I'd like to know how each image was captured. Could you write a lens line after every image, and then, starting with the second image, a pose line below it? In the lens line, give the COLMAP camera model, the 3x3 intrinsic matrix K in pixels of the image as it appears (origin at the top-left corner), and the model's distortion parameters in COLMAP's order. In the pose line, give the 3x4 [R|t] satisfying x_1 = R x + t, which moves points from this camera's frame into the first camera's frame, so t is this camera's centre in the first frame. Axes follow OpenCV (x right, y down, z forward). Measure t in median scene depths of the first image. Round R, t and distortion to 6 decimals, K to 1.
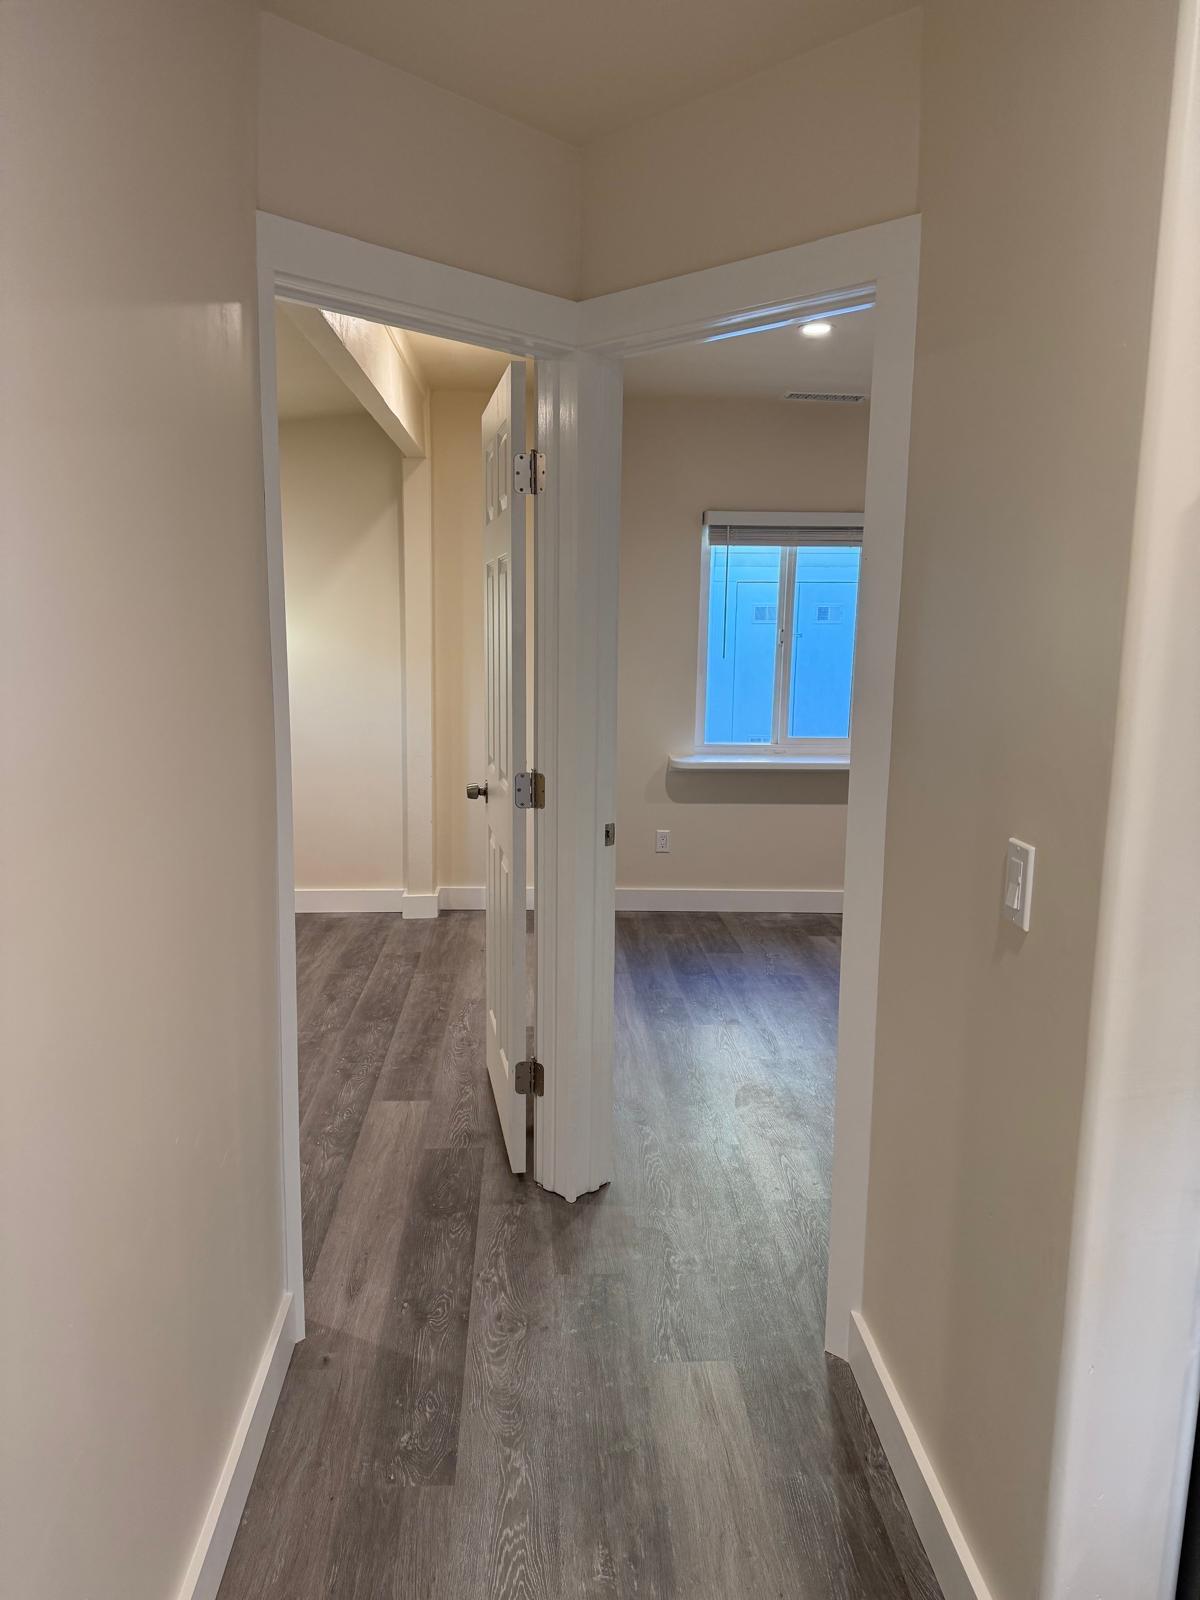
lens RADIAL K [[1109.7, 0, 606.6], [0, 1109.7, 803.7], [0, 0, 1]] dist [0.013729, -0.025582]
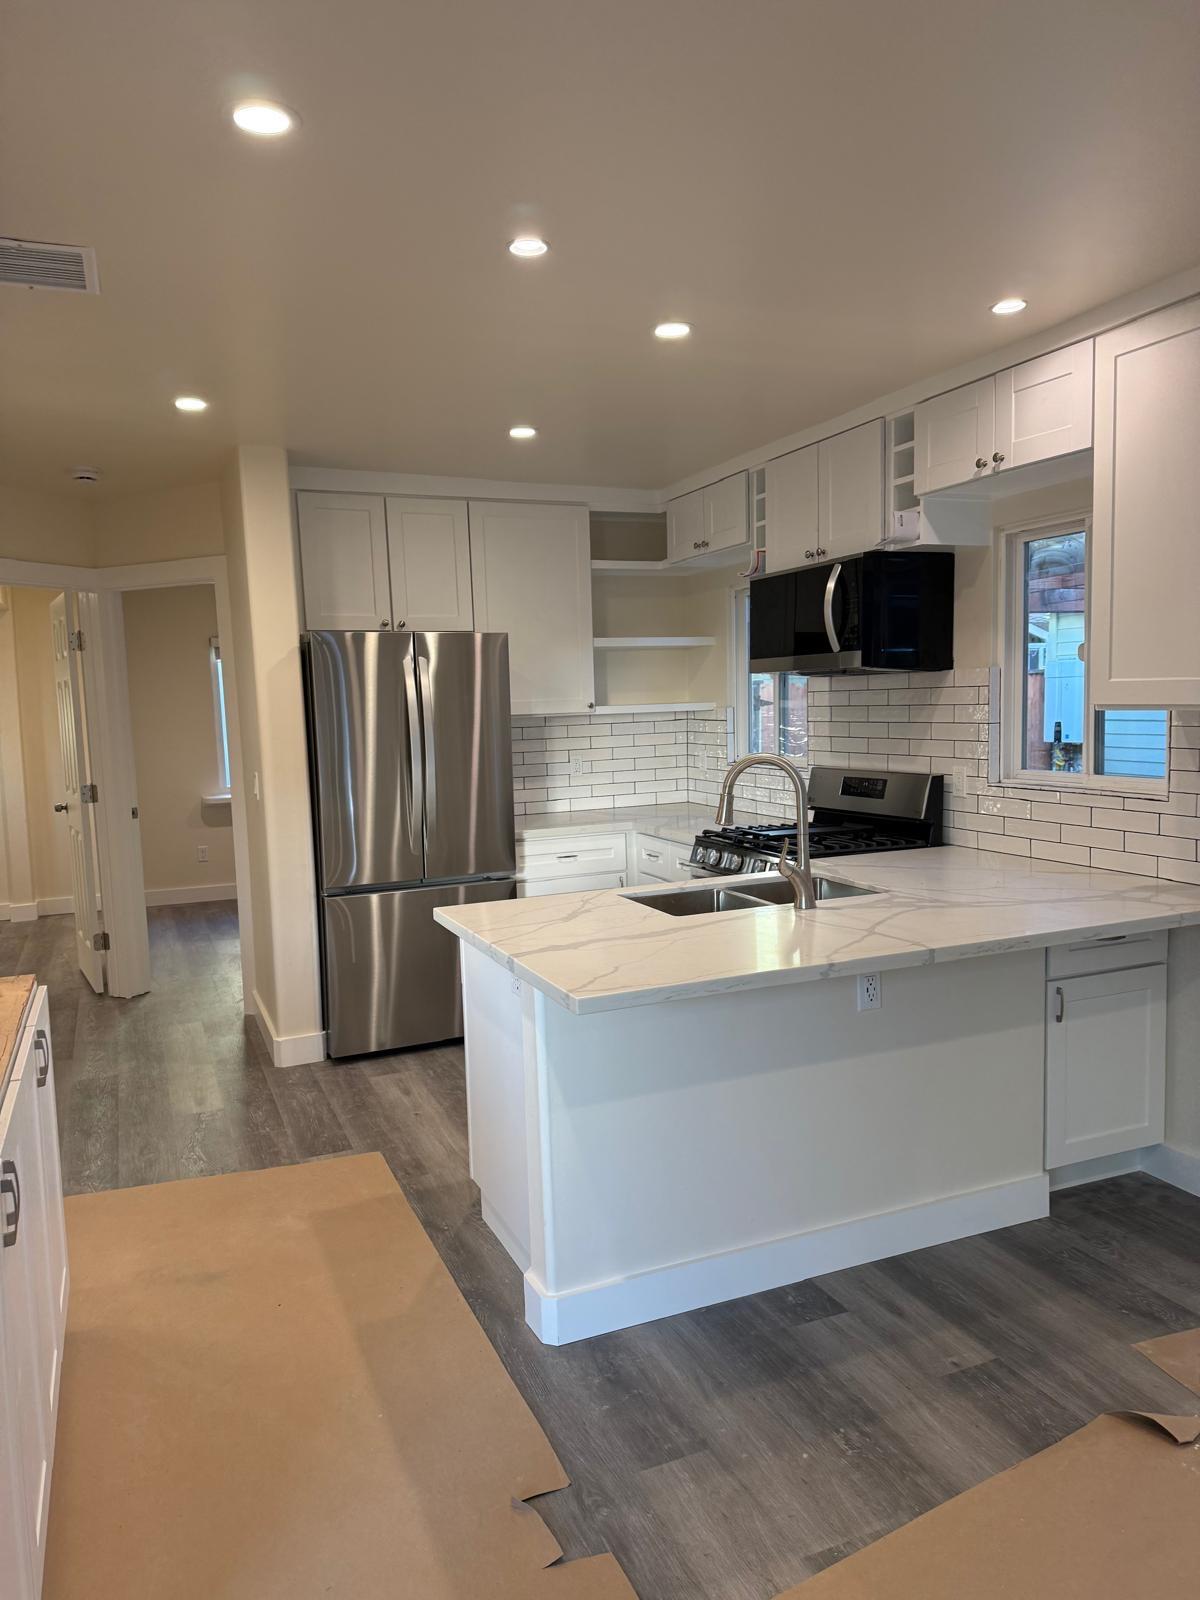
lens RADIAL K [[1109.7, 0, 596.8], [0, 1109.7, 787.2], [0, 0, 1]] dist [0.013729, -0.025582]
pose [[0.940146, -0.079228, 0.331434, 0.122130], [0.106326, 0.992243, -0.064414, 0.193578], [-0.323760, 0.095799, 0.941277, -1.141969]]
